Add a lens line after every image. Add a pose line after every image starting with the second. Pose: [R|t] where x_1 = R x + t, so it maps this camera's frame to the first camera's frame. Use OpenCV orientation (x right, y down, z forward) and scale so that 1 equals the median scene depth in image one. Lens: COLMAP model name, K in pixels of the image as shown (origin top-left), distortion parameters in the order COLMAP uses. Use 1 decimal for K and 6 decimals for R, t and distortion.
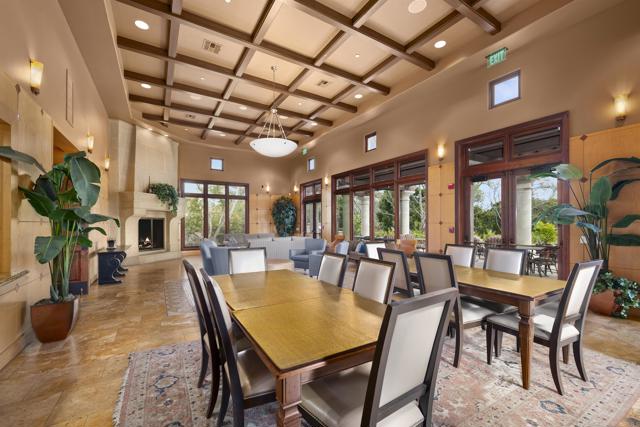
lens RADIAL K [[268.1, 0, 320.3], [0, 268.1, 223.4], [0, 0, 1]] dist [-0.001789, -0.000434]
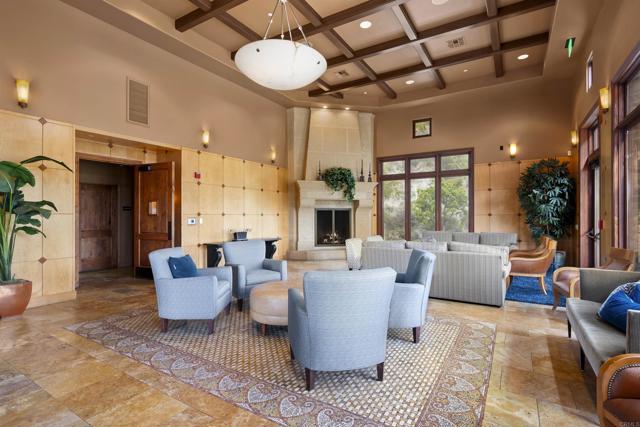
lens RADIAL K [[319.6, 0, 320.0], [0, 319.6, 213.5], [0, 0, 1]] dist [-0.000012, 0.000008]
pose [[0.461099, -0.004460, -0.887338, 0.222175], [0.006951, 0.999975, -0.001414, -0.003559], [0.887322, -0.005516, 0.461118, 0.402035]]
